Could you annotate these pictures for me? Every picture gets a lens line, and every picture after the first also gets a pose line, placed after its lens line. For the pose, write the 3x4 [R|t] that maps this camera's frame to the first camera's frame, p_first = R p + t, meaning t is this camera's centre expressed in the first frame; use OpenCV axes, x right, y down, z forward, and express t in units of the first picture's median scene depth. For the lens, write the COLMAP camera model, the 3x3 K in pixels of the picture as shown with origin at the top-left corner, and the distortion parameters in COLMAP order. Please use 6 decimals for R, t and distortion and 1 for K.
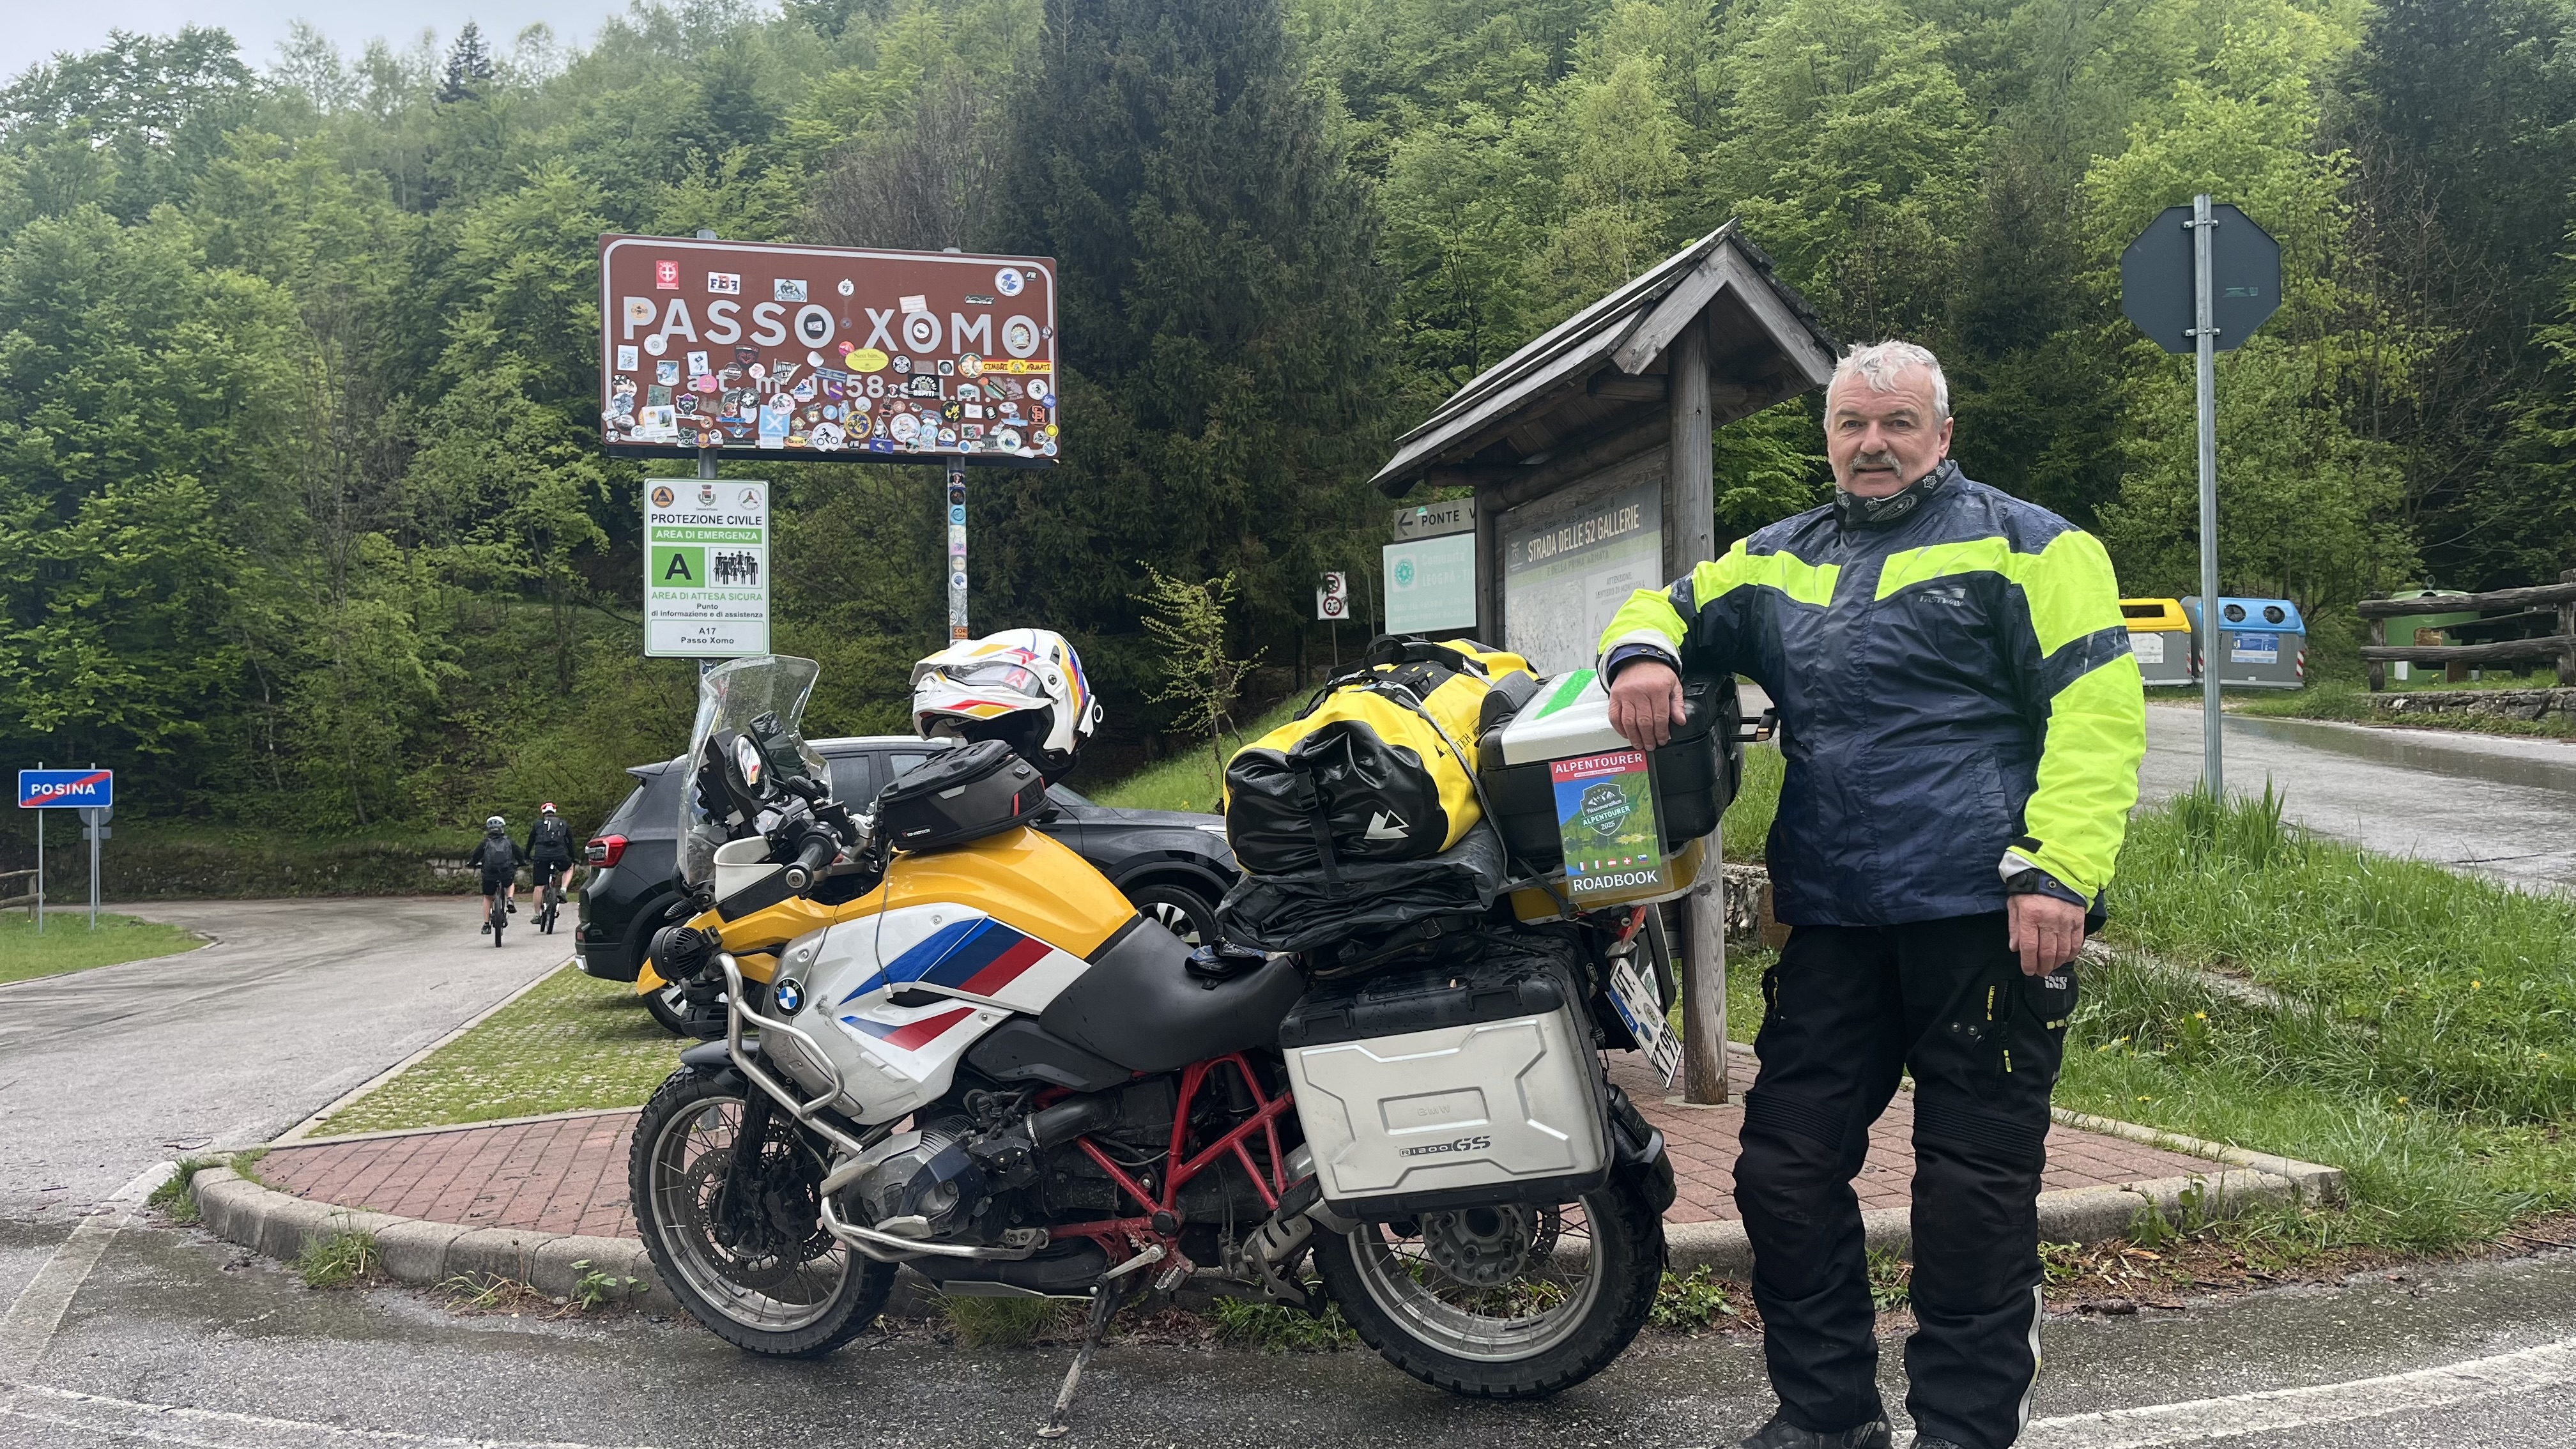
lens RADIAL K [[1903.5, 0, 1294.3], [0, 1903.5, 722.6], [0, 0, 1]] dist [0.014174, -0.006020]
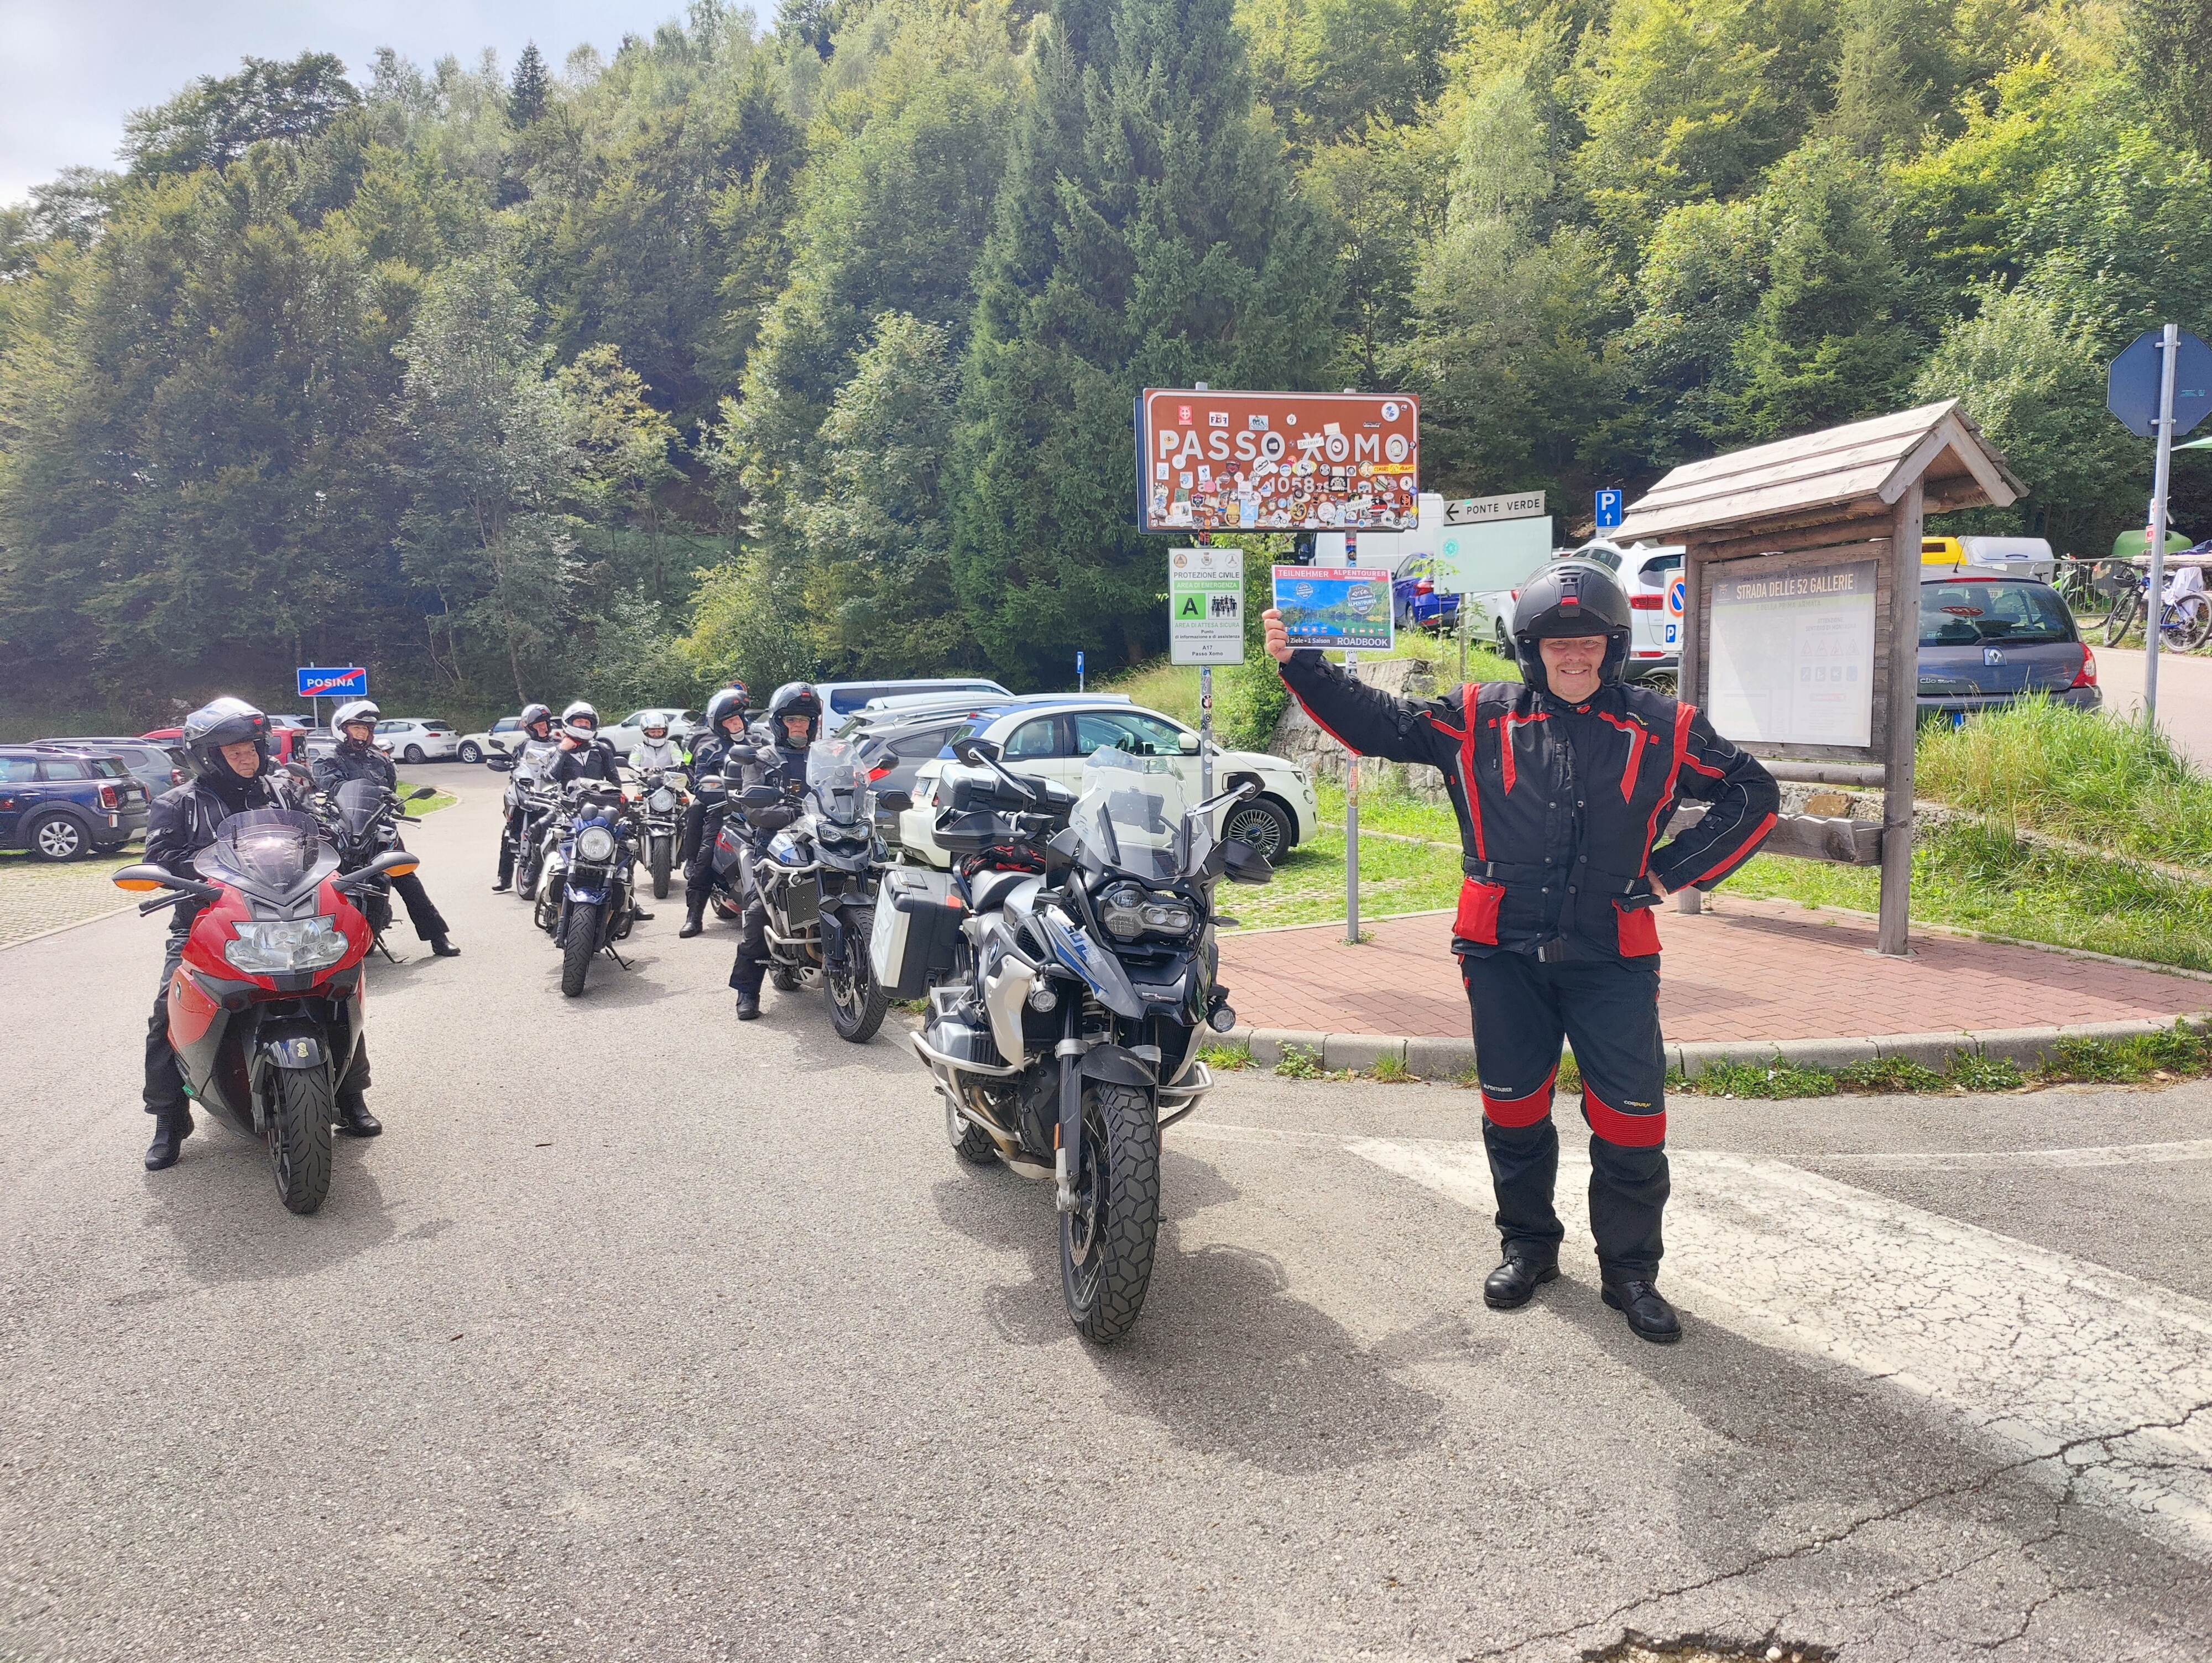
lens RADIAL K [[1507.3, 0, 1098.2], [0, 1507.3, 816.8], [0, 0, 1]] dist [0.023750, -0.008933]
pose [[0.999222, 0.005367, -0.039082, -0.343019], [-0.000121, 0.991114, 0.133019, -0.073552], [0.039448, -0.132910, 0.990343, -0.248961]]
